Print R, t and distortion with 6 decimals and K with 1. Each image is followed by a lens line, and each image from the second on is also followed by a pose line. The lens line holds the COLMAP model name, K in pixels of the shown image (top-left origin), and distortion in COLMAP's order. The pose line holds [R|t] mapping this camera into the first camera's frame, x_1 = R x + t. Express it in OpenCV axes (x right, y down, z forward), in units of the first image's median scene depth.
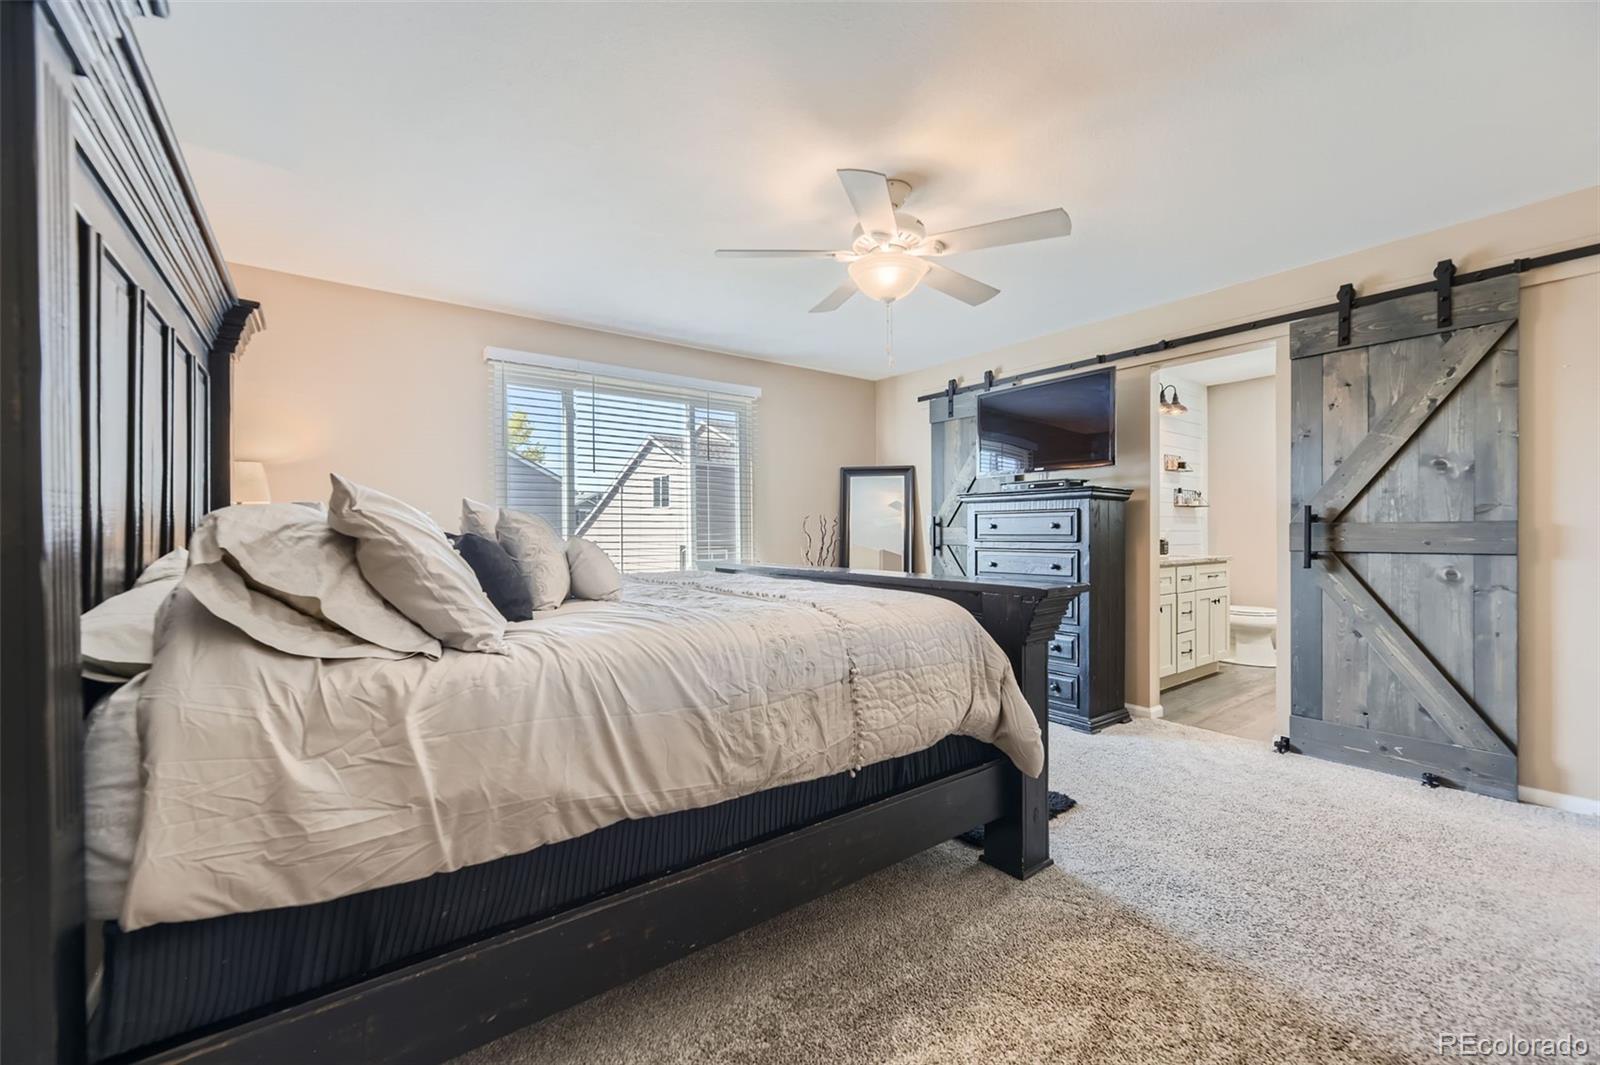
lens RADIAL K [[645.2, 0, 807.4], [0, 645.2, 537.0], [0, 0, 1]] dist [0.004254, 0.000320]
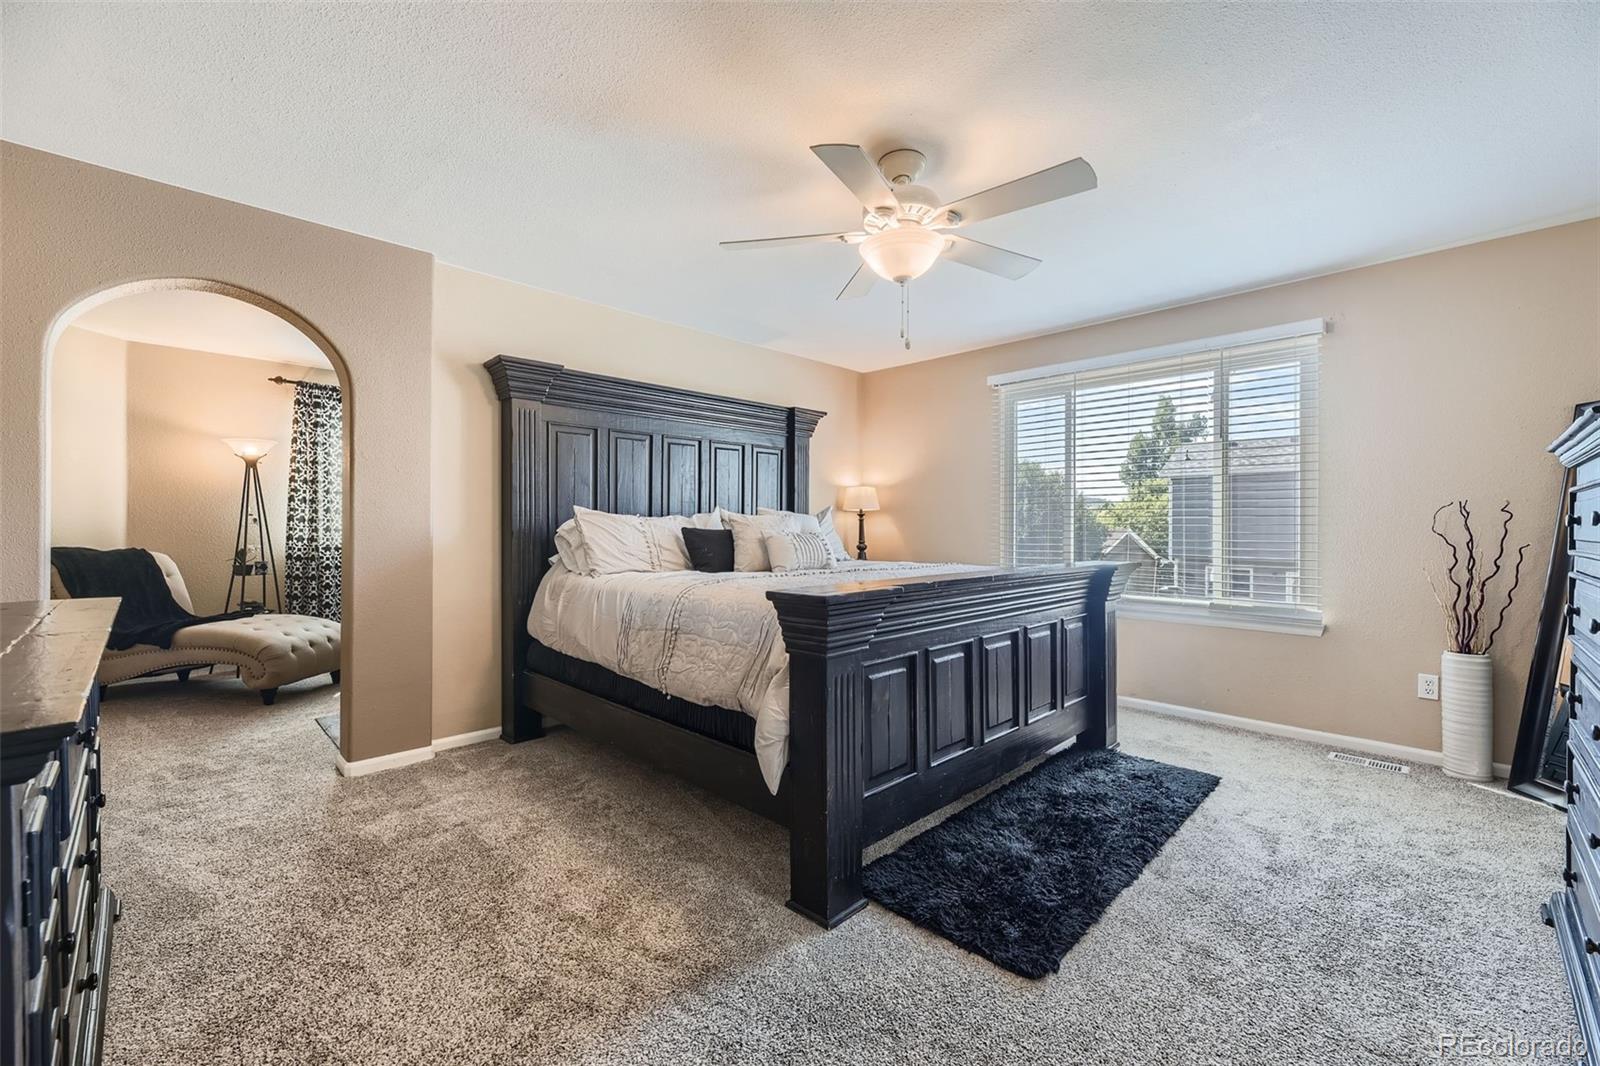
lens RADIAL K [[645.2, 0, 807.4], [0, 645.2, 537.5], [0, 0, 1]] dist [0.004254, 0.000320]
pose [[0.153818, 0.023751, -0.987814, 0.974044], [-0.015162, 0.999650, 0.021674, -0.015403], [0.987983, 0.011643, 0.154124, 0.689976]]
